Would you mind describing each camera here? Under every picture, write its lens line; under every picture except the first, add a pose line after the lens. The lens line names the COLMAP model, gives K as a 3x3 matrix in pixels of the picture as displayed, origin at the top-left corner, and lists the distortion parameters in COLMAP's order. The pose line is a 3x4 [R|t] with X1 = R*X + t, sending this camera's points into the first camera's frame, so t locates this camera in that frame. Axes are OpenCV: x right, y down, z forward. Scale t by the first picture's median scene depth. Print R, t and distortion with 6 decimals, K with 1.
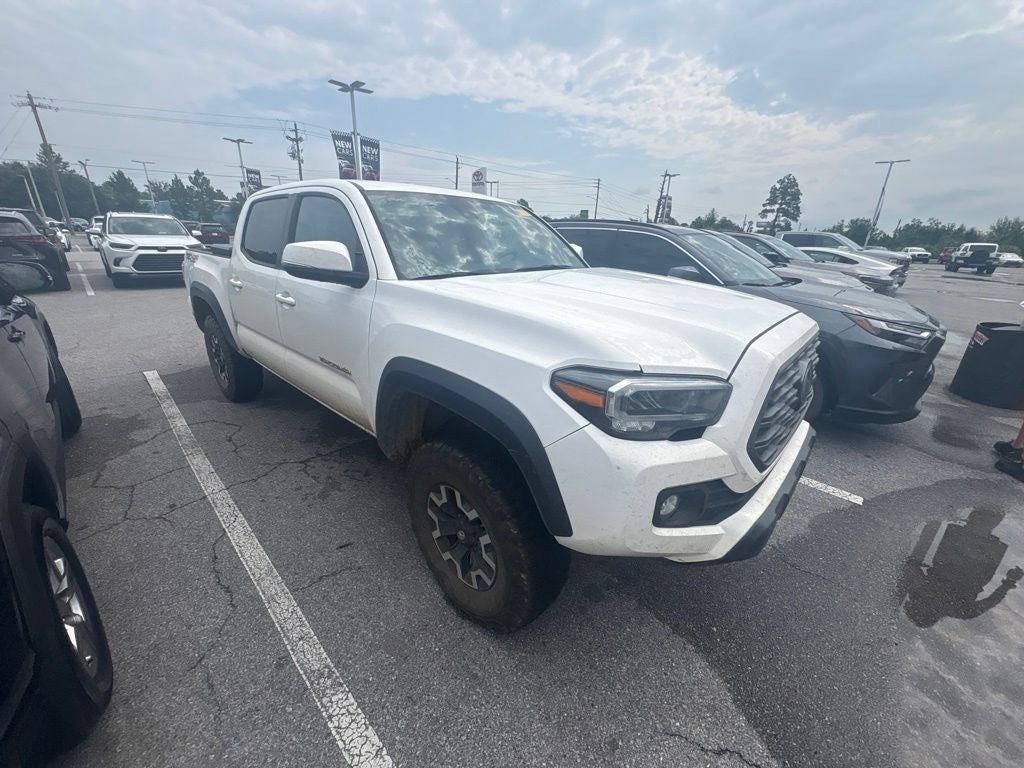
lens RADIAL K [[405.1, 0, 514.9], [0, 405.1, 383.0], [0, 0, 1]] dist [-0.000961, -0.000640]
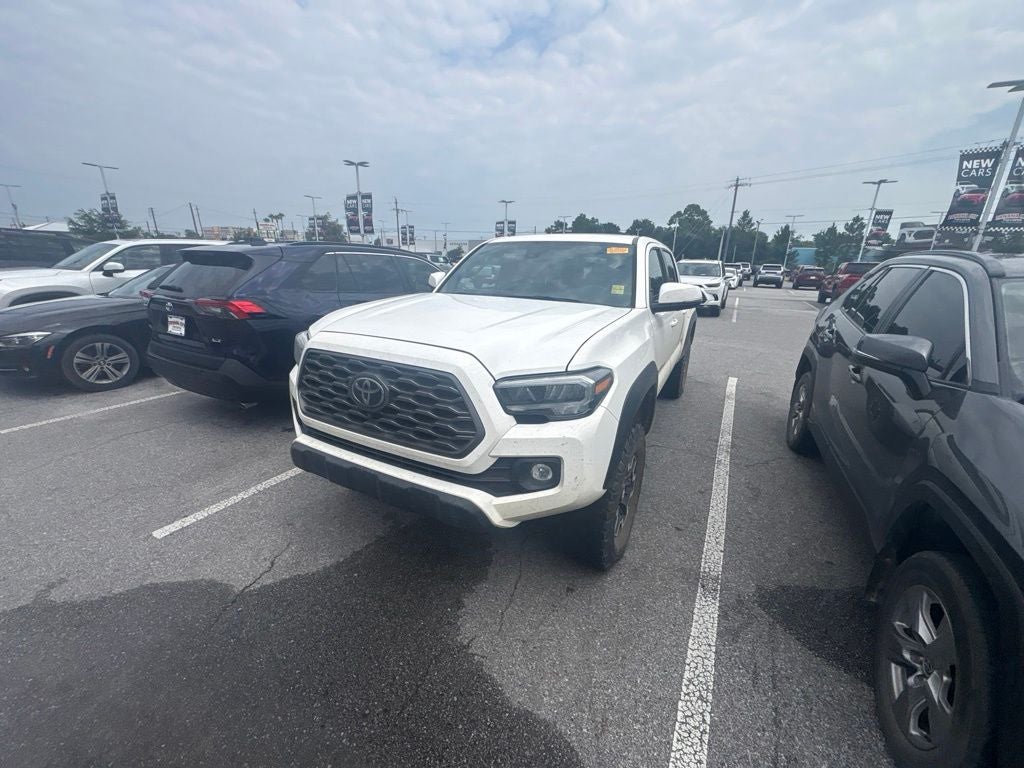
lens RADIAL K [[406.5, 0, 511.7], [0, 406.5, 384.8], [0, 0, 1]] dist [-0.001020, 0.000024]
pose [[0.259001, 0.259447, -0.930380, 1.373277], [-0.347579, 0.923753, 0.160839, -0.250567], [0.901170, 0.281723, 0.329431, 0.724327]]
